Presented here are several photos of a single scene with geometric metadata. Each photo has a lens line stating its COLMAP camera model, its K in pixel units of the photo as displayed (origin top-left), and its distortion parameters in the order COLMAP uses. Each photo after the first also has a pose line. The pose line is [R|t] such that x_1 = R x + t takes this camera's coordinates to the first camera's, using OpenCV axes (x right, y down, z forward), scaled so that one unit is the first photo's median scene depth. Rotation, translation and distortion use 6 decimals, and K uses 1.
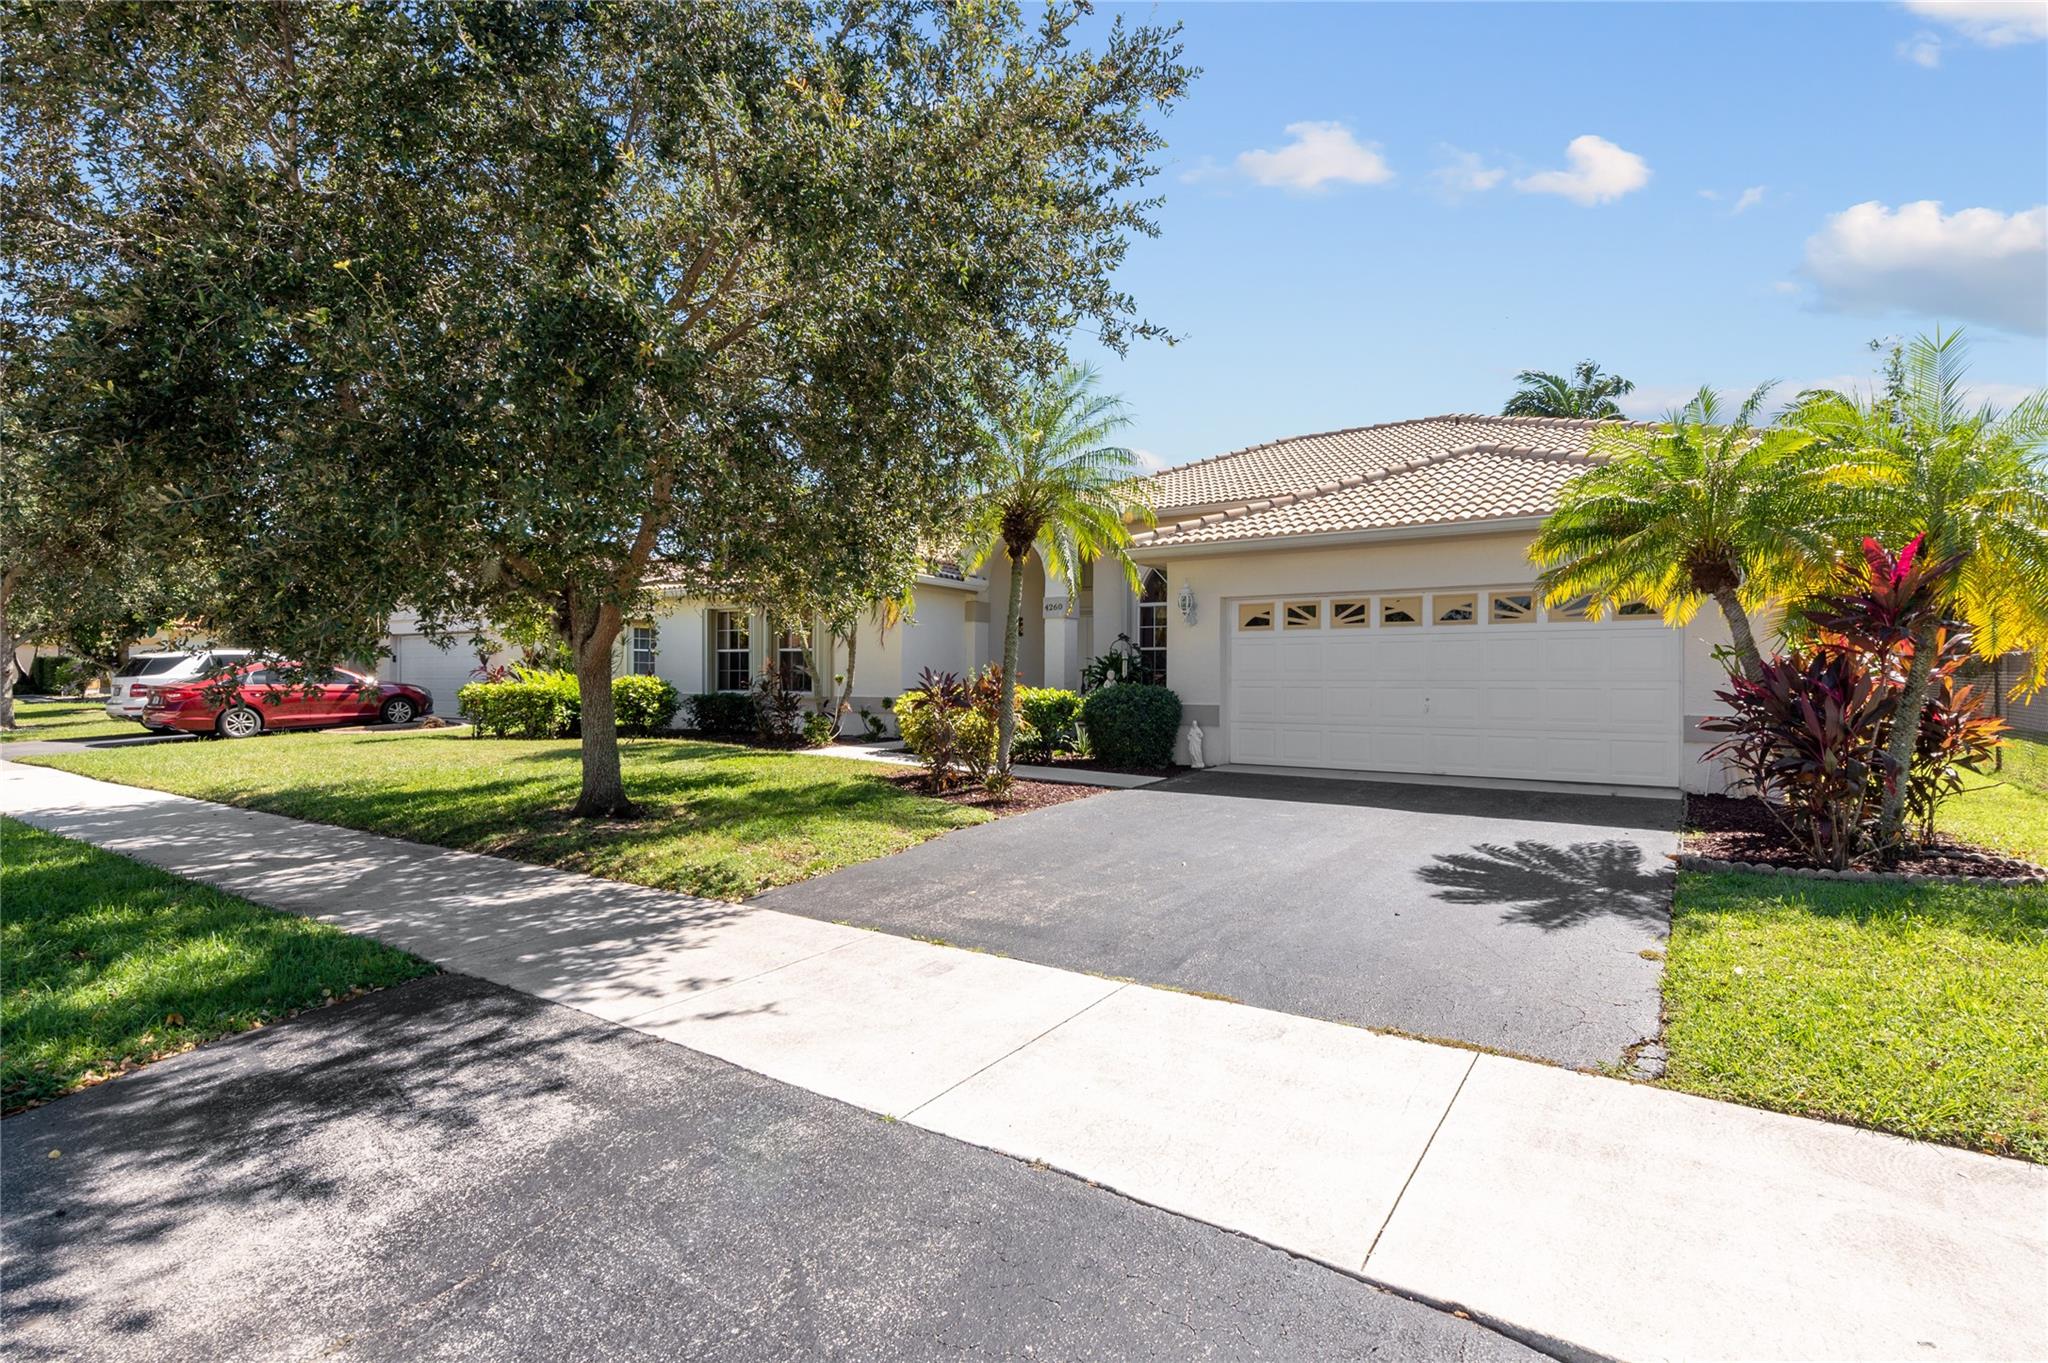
lens RADIAL K [[967.4, 0, 1034.2], [0, 967.4, 683.8], [0, 0, 1]] dist [0.004248, 0.000117]
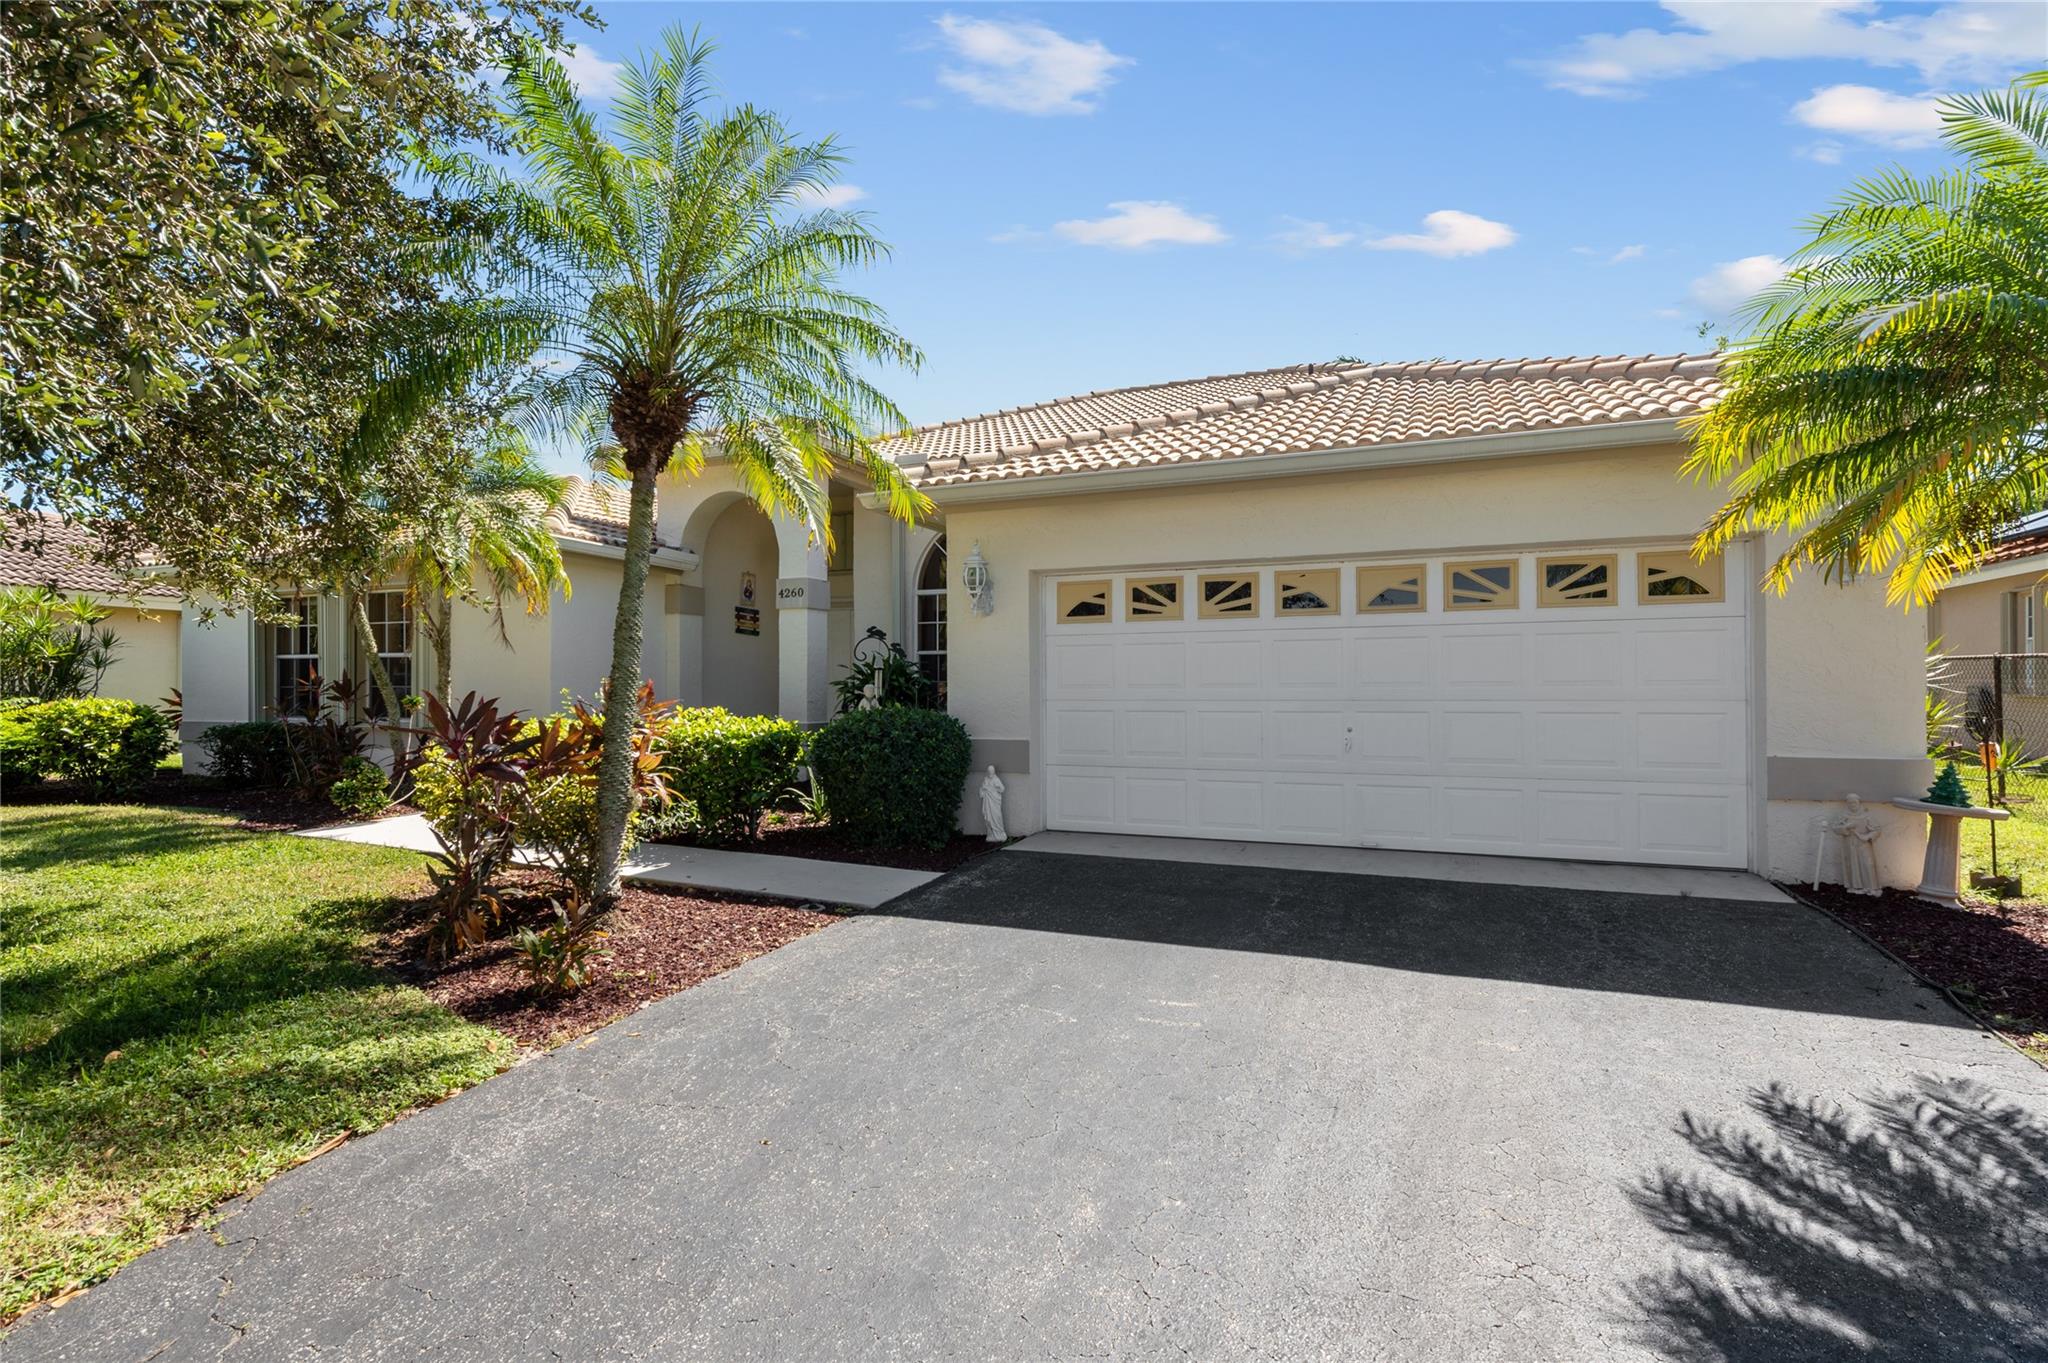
lens RADIAL K [[967.4, 0, 1028.4], [0, 967.4, 680.6], [0, 0, 1]] dist [0.004248, 0.000117]
pose [[0.980243, -0.006851, 0.197677, 0.065131], [0.008926, 0.999914, -0.009610, -0.010747], [-0.197594, 0.011185, 0.980220, 0.374357]]
